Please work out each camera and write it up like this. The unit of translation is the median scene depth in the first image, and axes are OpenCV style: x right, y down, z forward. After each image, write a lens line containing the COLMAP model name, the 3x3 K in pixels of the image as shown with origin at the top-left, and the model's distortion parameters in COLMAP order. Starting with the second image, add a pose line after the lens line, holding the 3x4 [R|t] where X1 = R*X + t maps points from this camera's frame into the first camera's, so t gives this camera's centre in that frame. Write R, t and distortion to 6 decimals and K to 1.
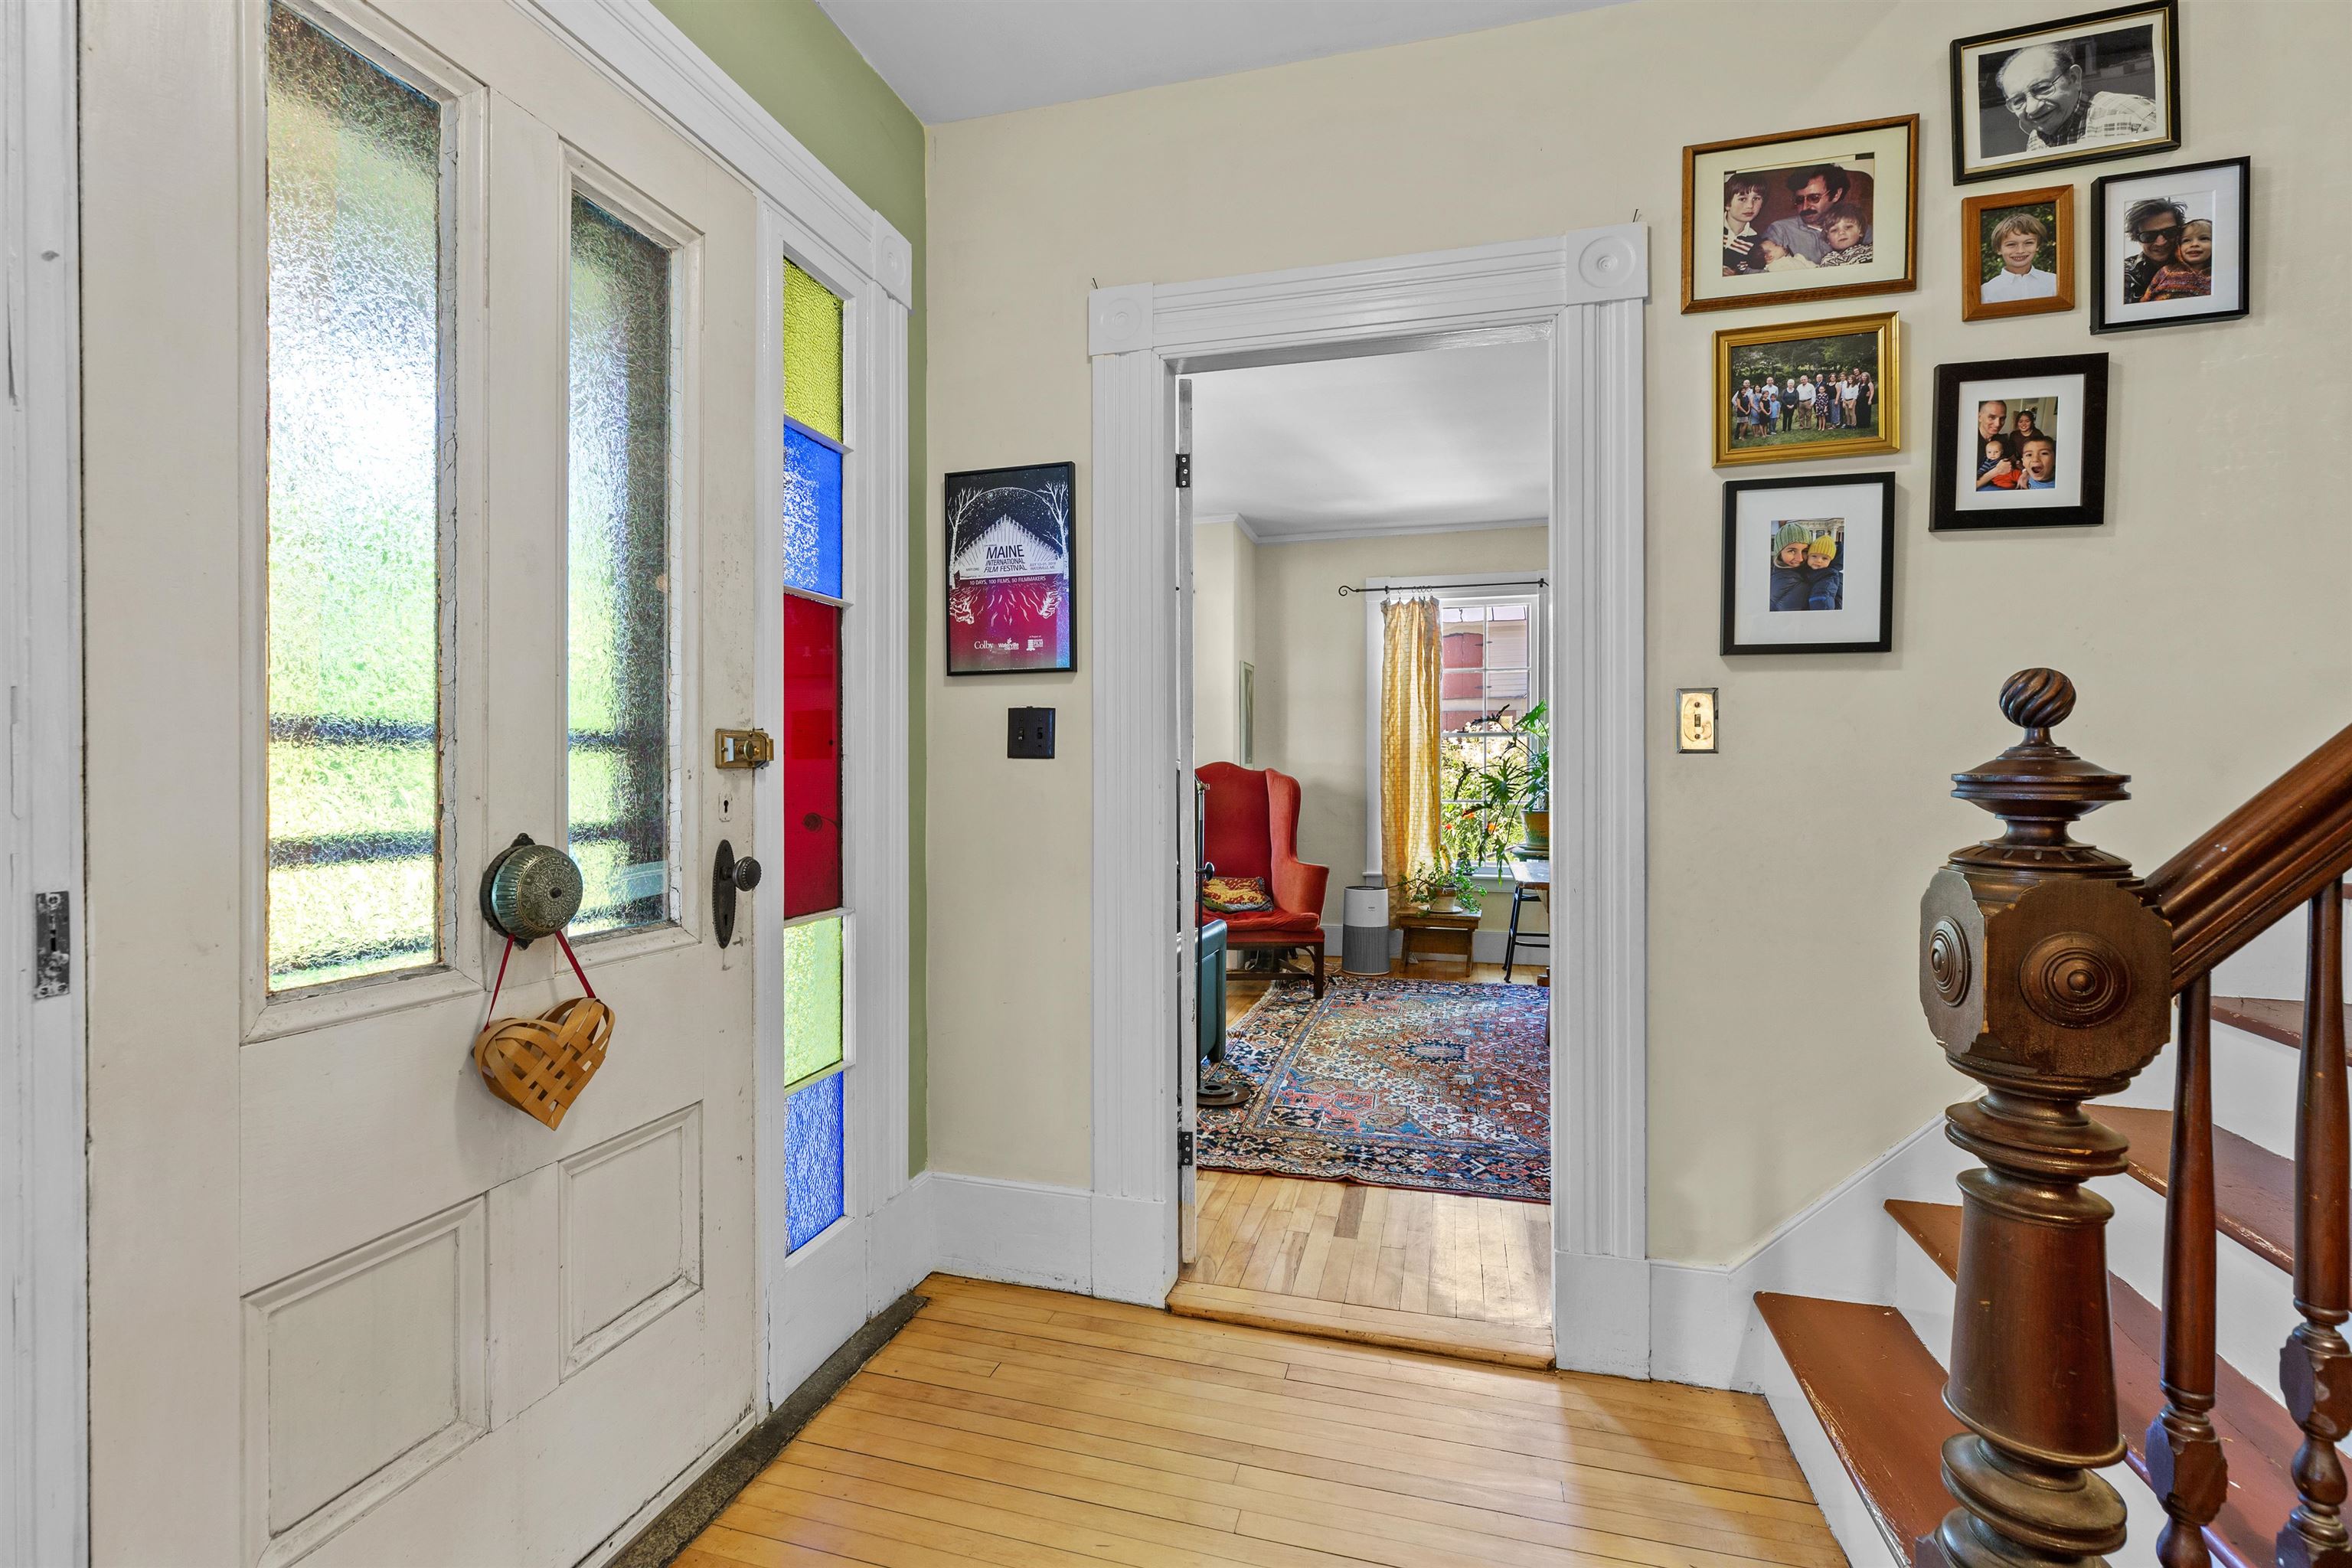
lens RADIAL K [[1046.3, 0, 1173.8], [0, 1046.3, 777.7], [0, 0, 1]] dist [-0.002133, -0.000242]
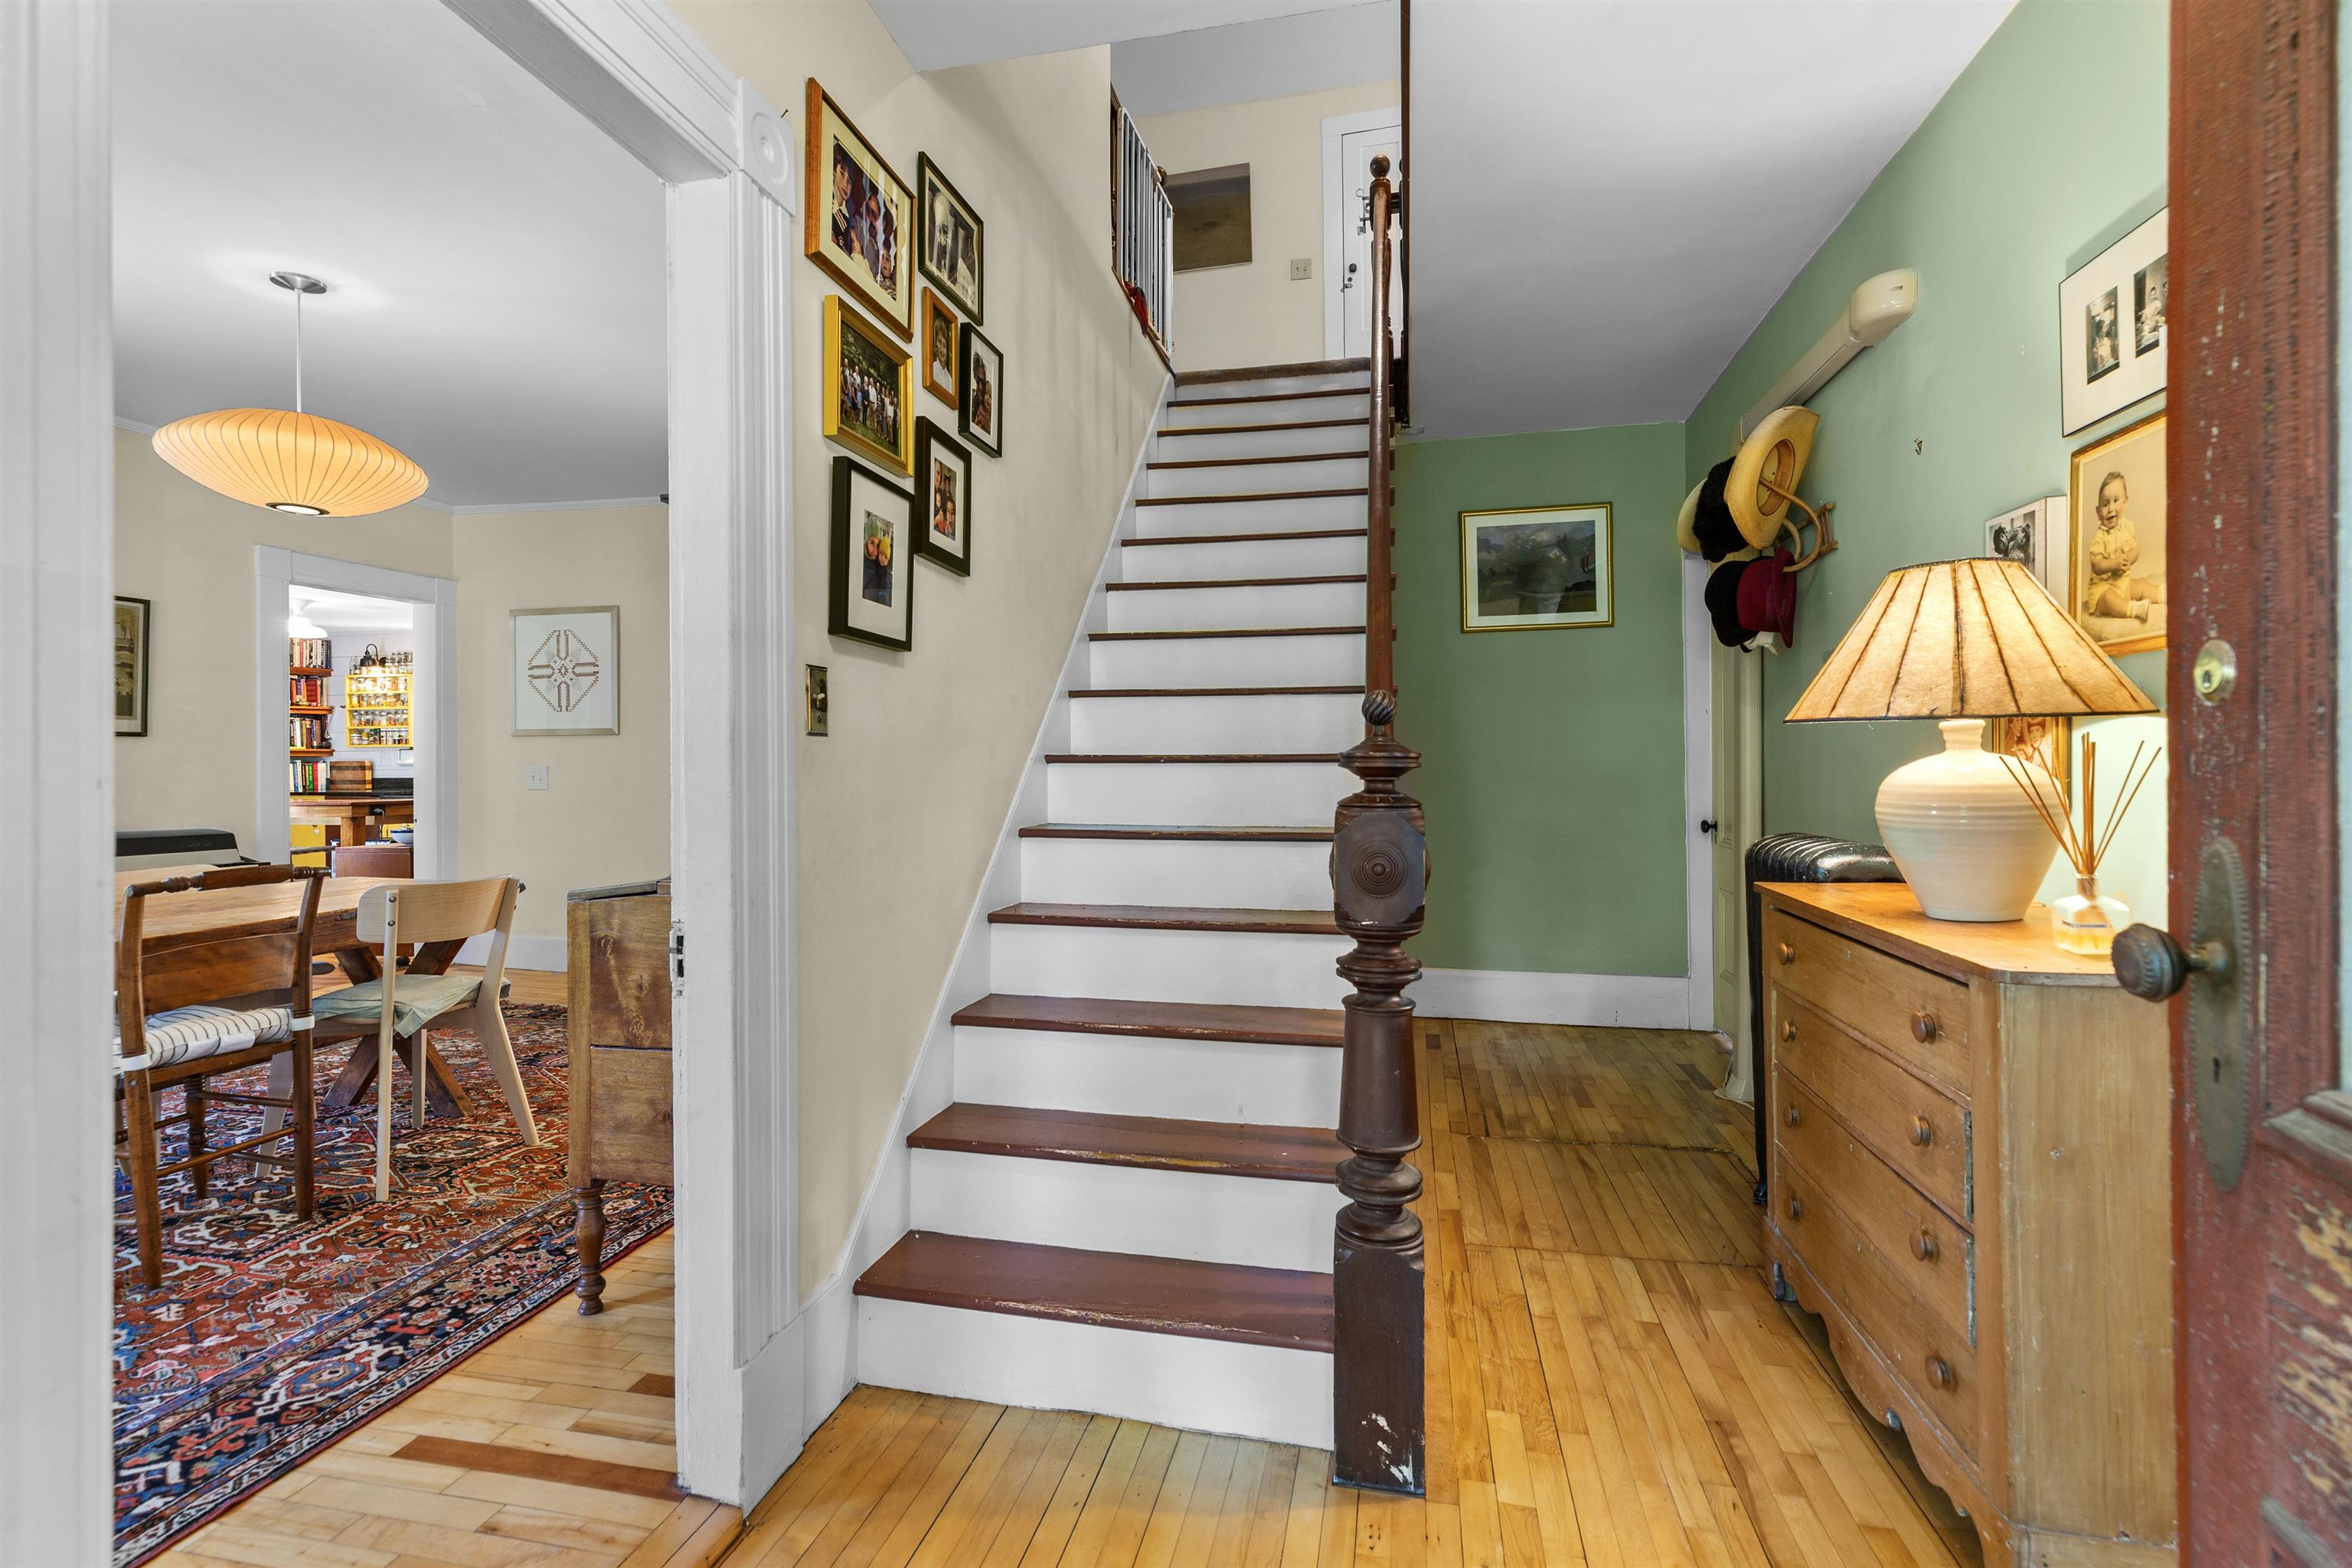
lens RADIAL K [[1066.3, 0, 1178.1], [0, 1066.3, 759.9], [0, 0, 1]] dist [0.002691, 0.000532]
pose [[-0.044471, 0.010212, 0.998958, -0.152778], [0.012585, 0.999874, -0.009661, 0.003762], [-0.998931, 0.012142, -0.044594, 0.240117]]
